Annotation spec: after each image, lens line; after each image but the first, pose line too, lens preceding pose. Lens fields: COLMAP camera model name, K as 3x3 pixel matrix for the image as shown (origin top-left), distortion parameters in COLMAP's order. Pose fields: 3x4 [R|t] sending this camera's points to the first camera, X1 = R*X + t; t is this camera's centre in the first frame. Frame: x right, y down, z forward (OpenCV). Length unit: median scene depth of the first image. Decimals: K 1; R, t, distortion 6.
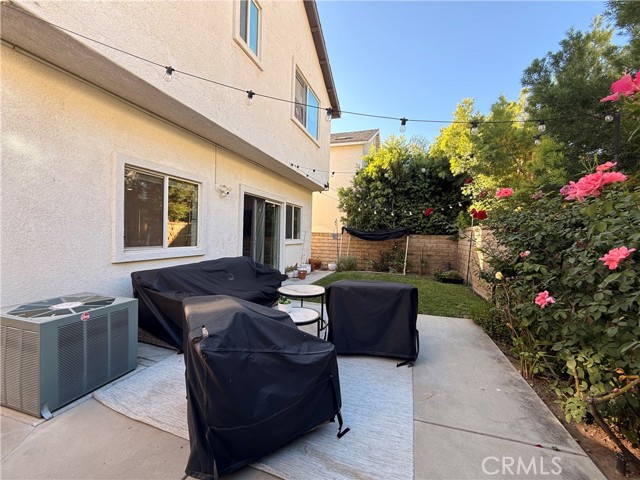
lens RADIAL K [[257.0, 0, 320.4], [0, 257.0, 239.6], [0, 0, 1]] dist [0.002174, -0.000045]
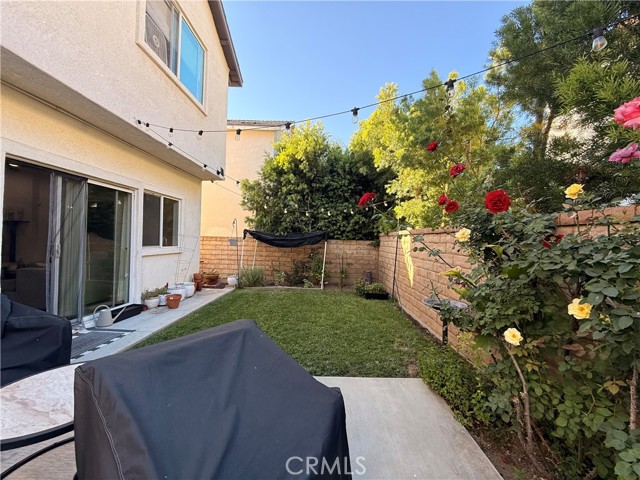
lens RADIAL K [[257.0, 0, 320.4], [0, 257.0, 239.4], [0, 0, 1]] dist [0.002174, -0.000045]
pose [[0.953208, 0.002474, 0.302304, 0.071736], [0.001680, 0.999908, -0.013482, -0.009377], [-0.302309, 0.013359, 0.953116, 0.212730]]
